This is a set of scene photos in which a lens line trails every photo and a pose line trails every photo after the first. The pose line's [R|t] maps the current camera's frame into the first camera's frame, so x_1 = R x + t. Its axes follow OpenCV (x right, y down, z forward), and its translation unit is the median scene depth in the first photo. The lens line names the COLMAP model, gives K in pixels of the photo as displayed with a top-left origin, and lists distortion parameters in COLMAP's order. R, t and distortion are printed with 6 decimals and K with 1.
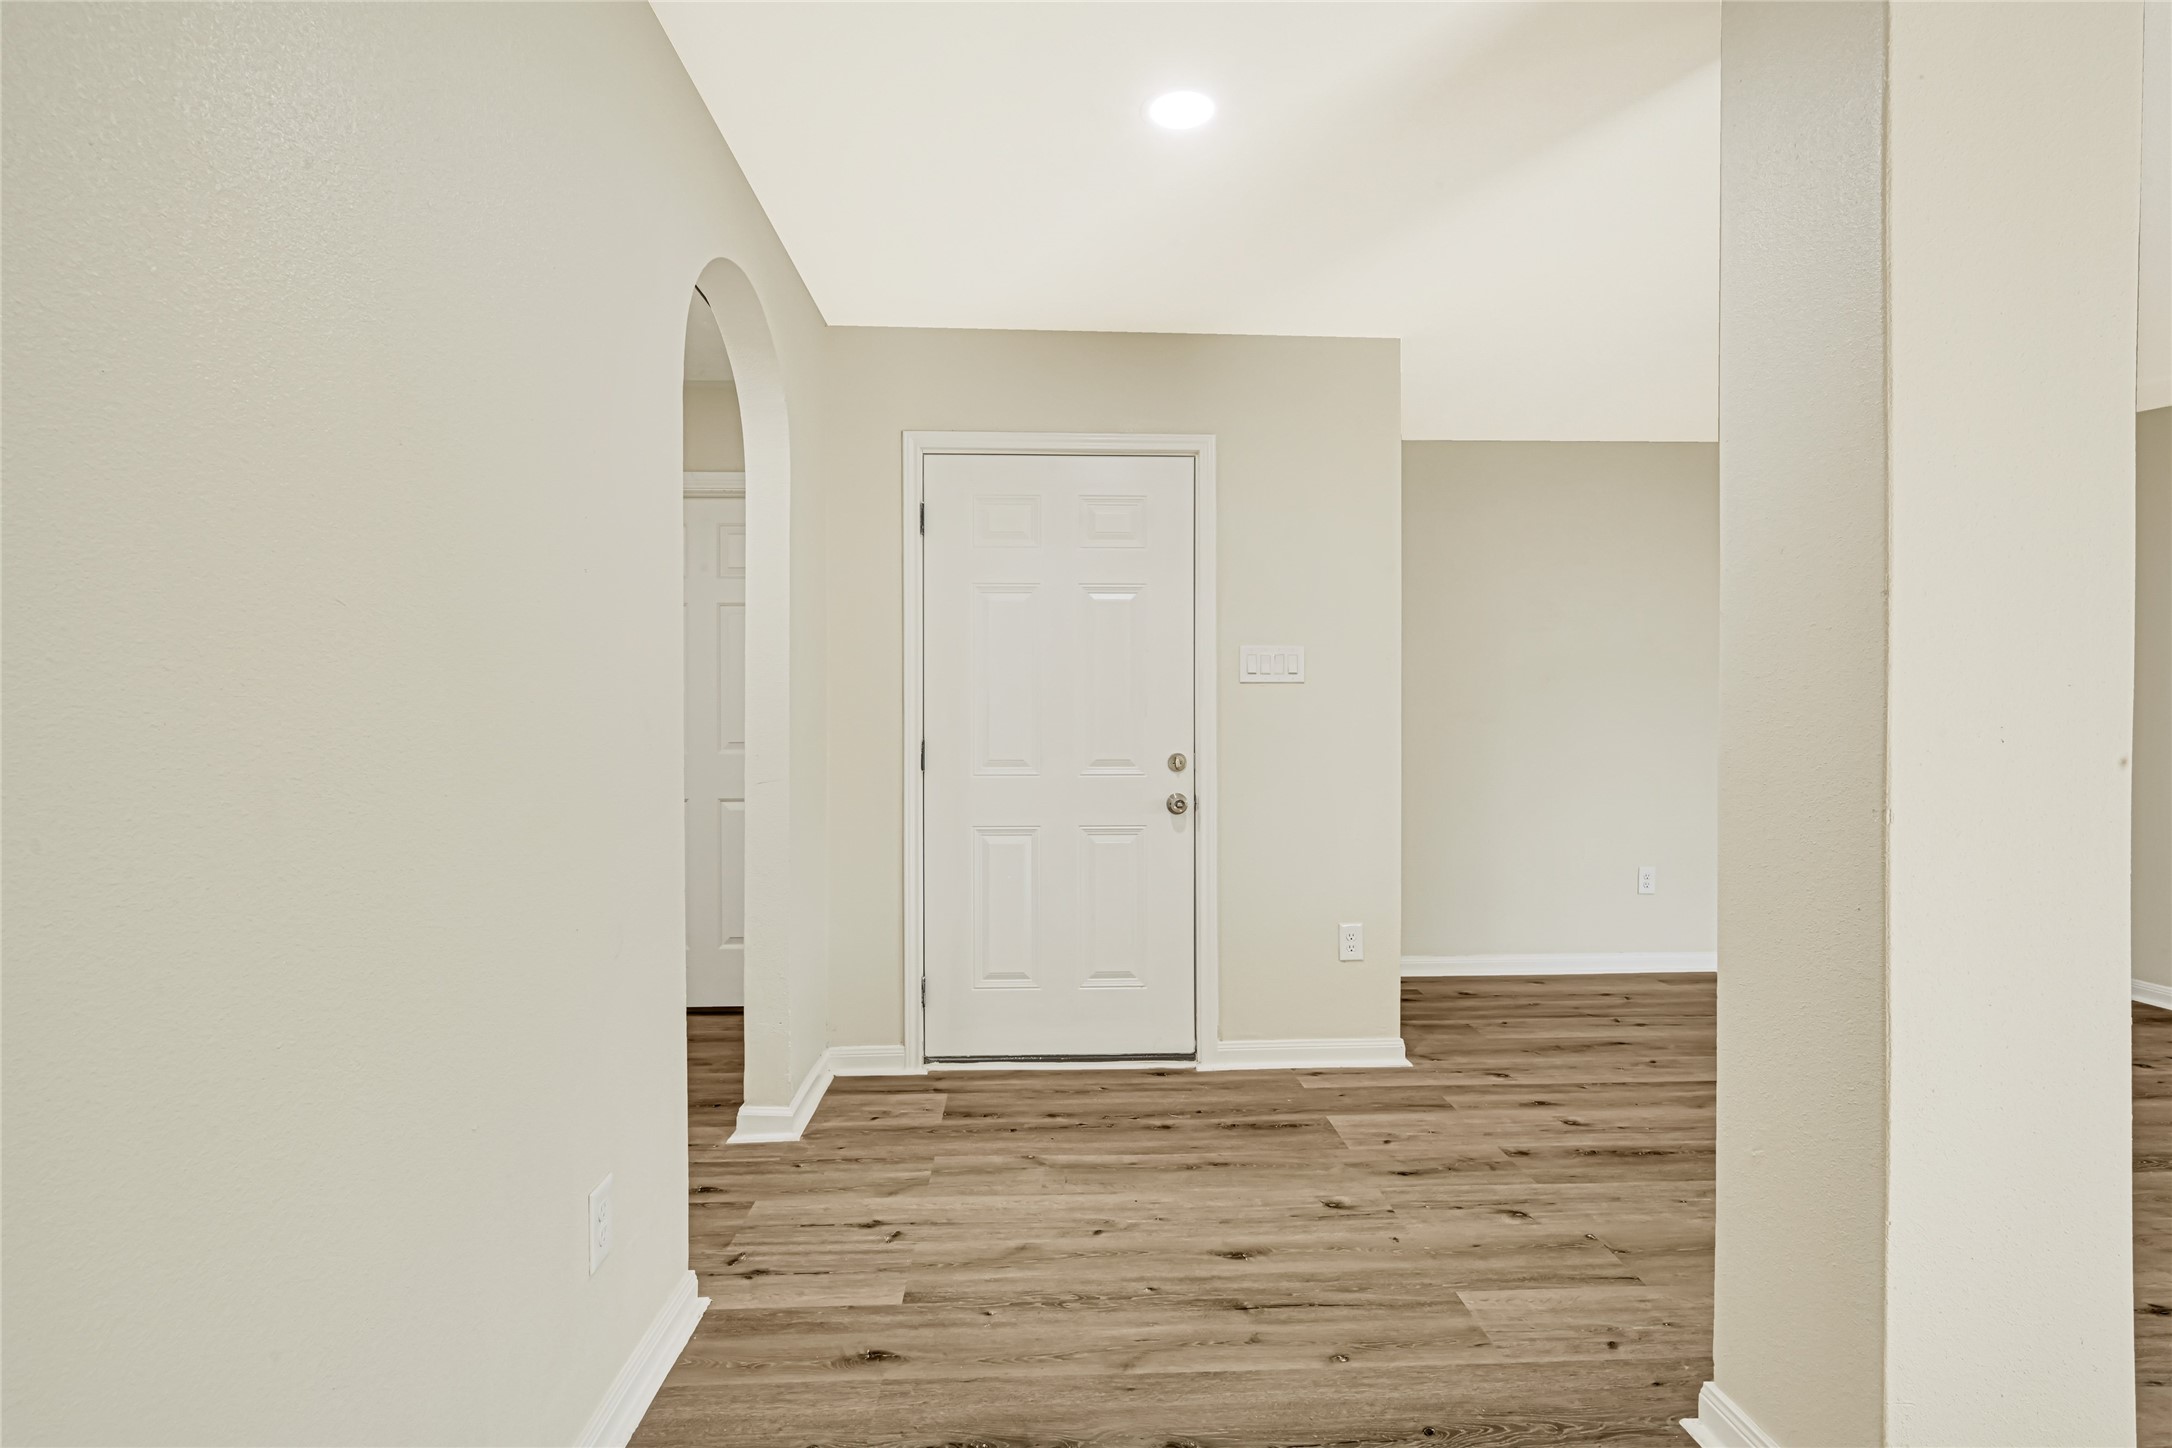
lens RADIAL K [[1032.4, 0, 1086.0], [0, 1032.4, 724.0], [0, 0, 1]] dist [0.004134, 0.000295]
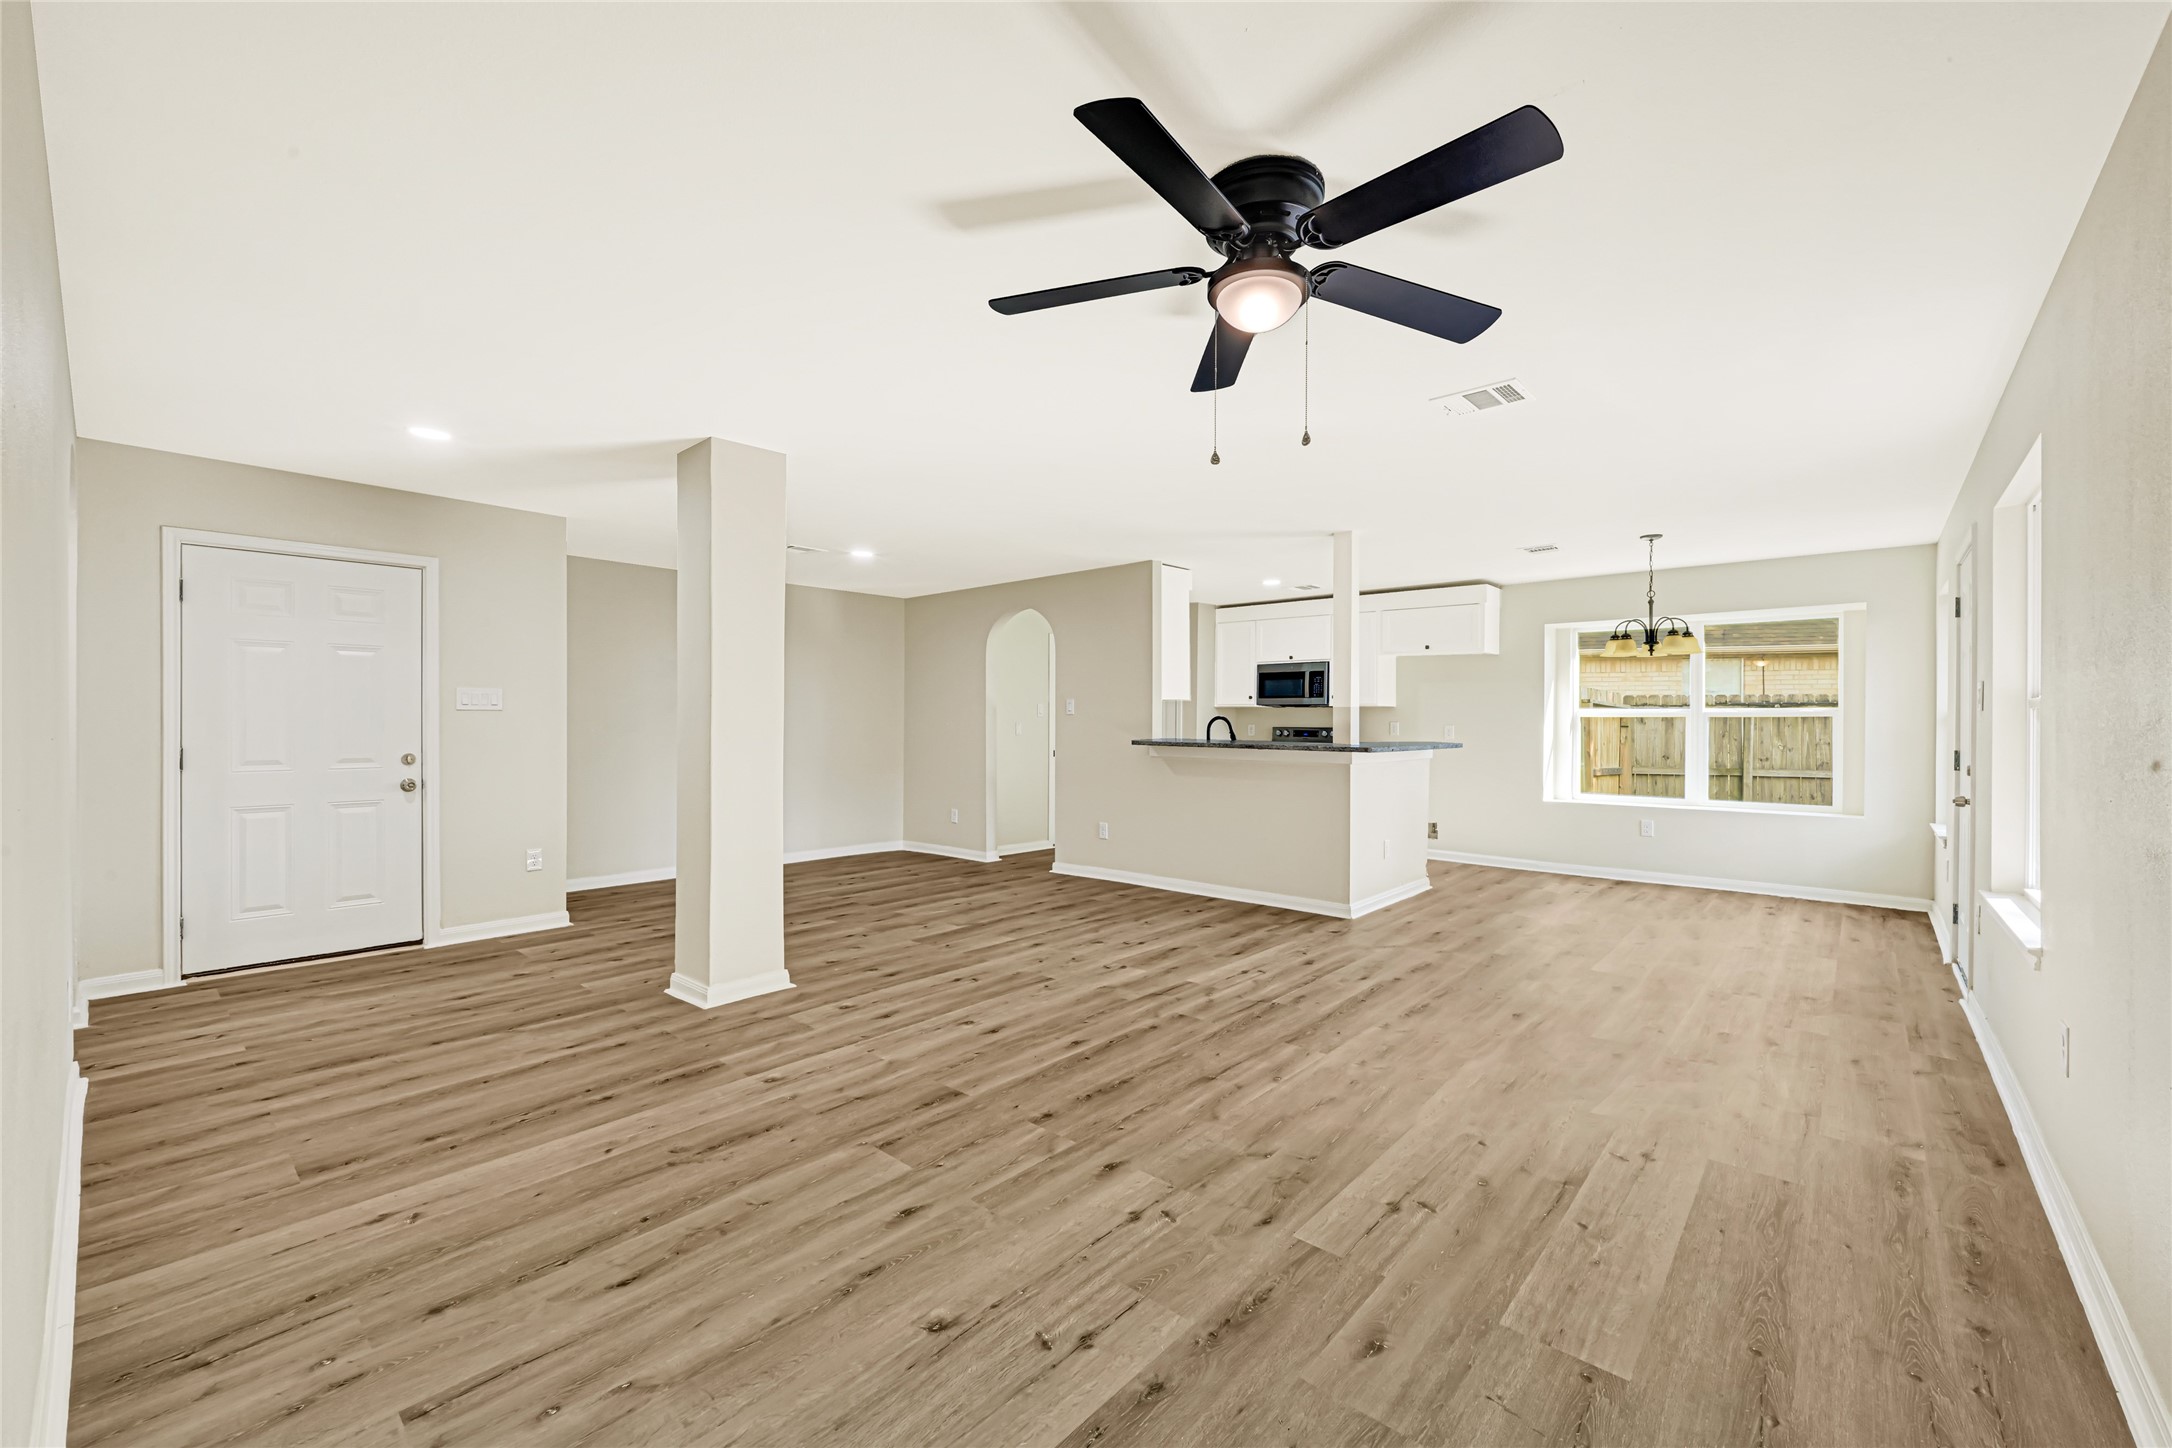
lens RADIAL K [[872.2, 0, 1092.3], [0, 872.2, 726.5], [0, 0, 1]] dist [-0.001967, -0.000223]
pose [[0.695284, 0.000441, 0.718735, -0.146575], [0.003124, 0.999989, -0.003636, -0.005469], [-0.718729, 0.004773, 0.695274, -0.707104]]
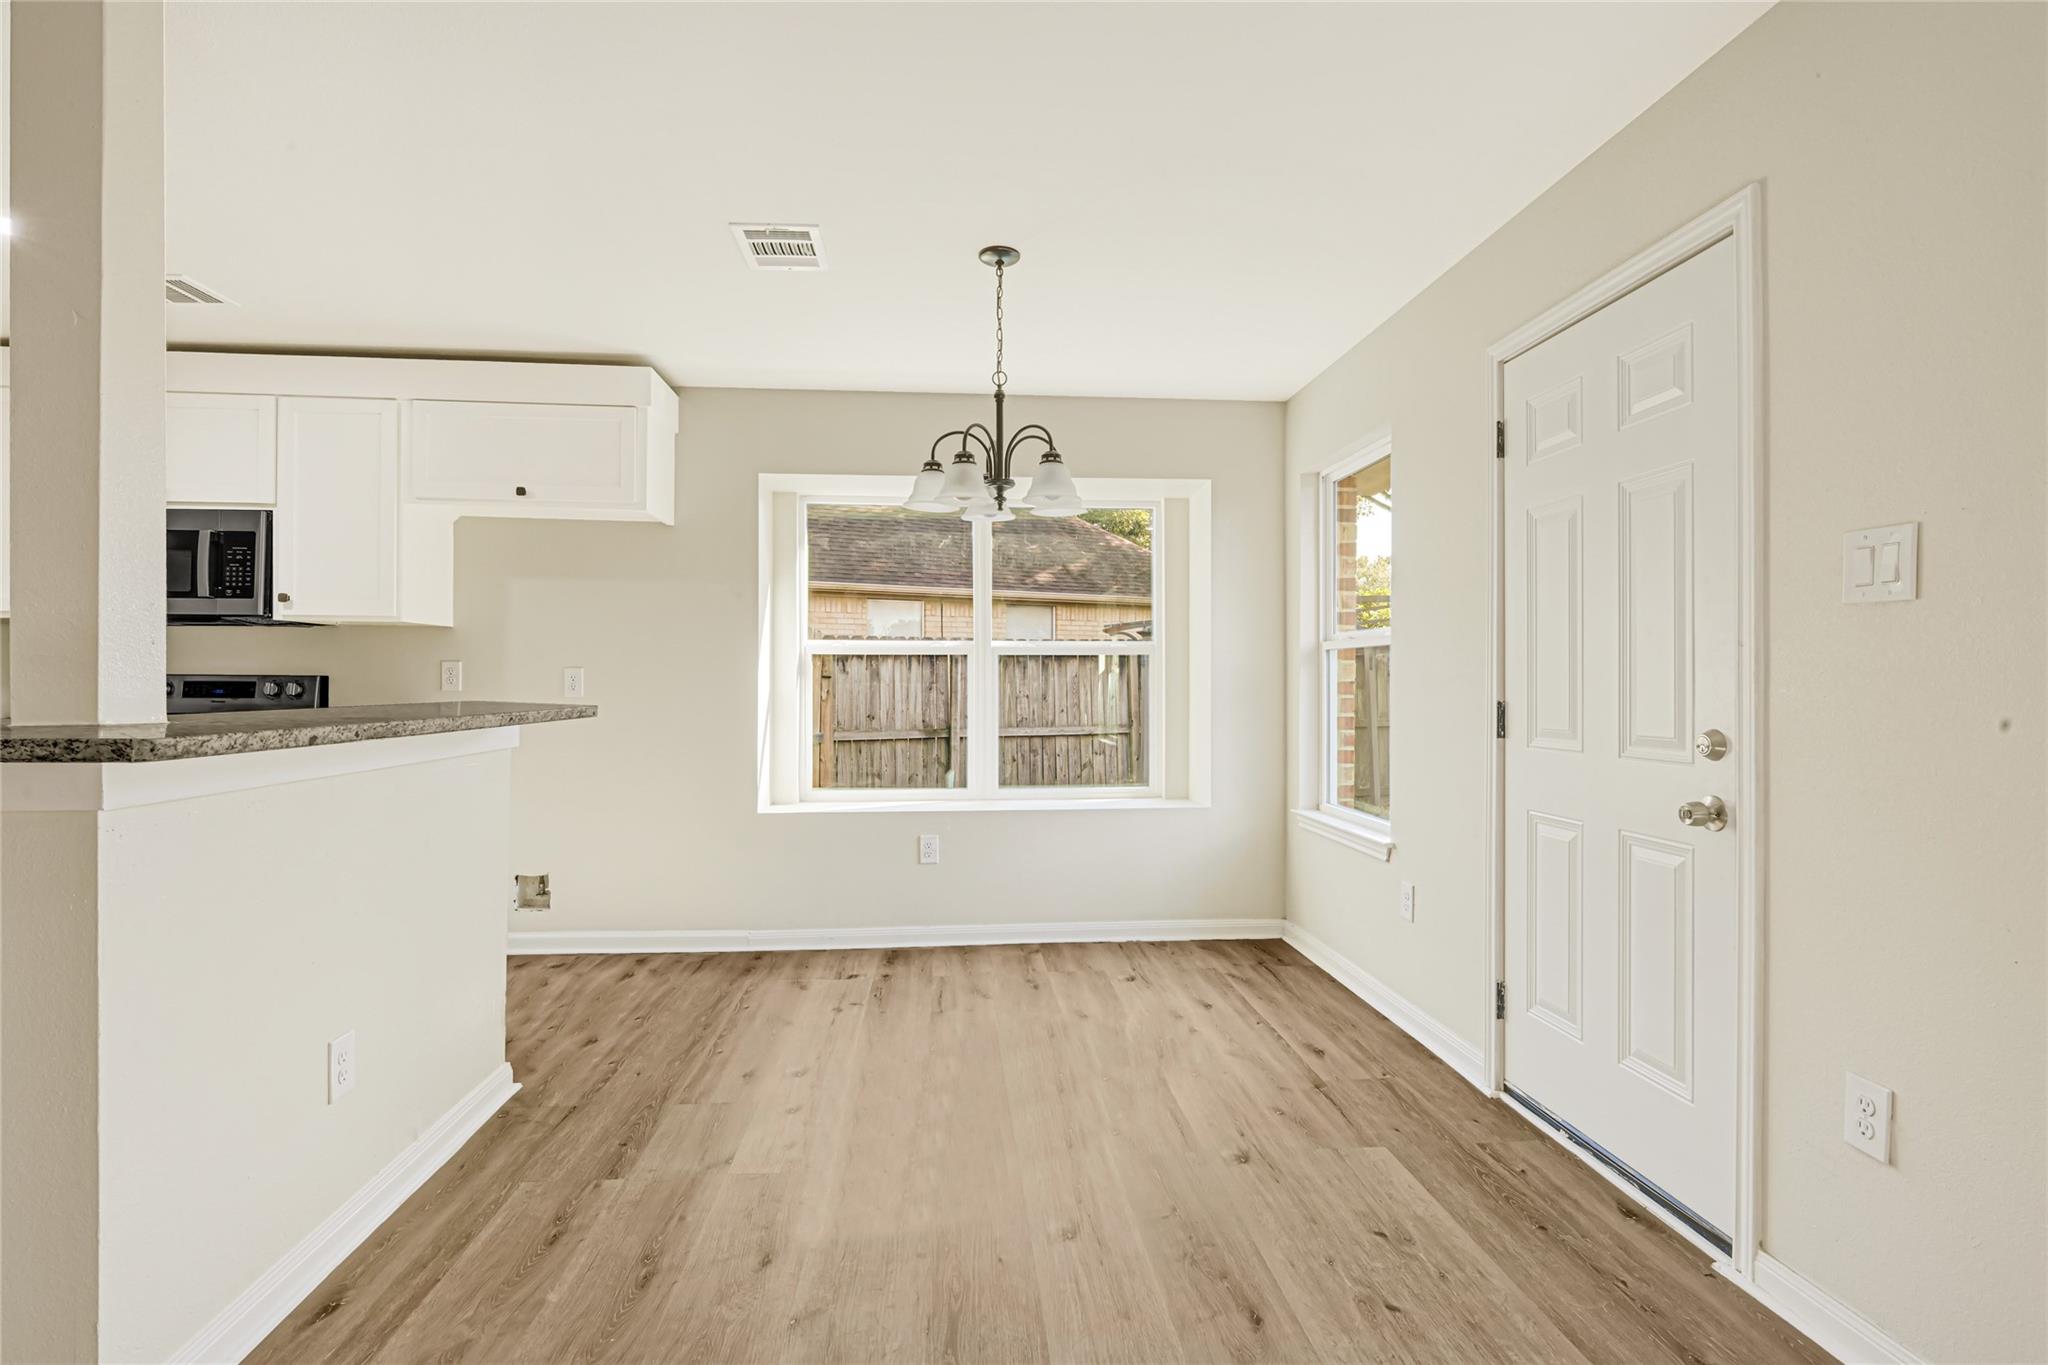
lens RADIAL K [[990.7, 0, 1024.0], [0, 990.7, 682.5], [0, 0, 1]] dist [-0.002459, -0.000249]
pose [[-0.030525, 0.000259, 0.999534, 0.894731], [0.011163, 0.999938, 0.000082, 0.010609], [-0.999472, 0.011160, -0.030526, -0.314384]]
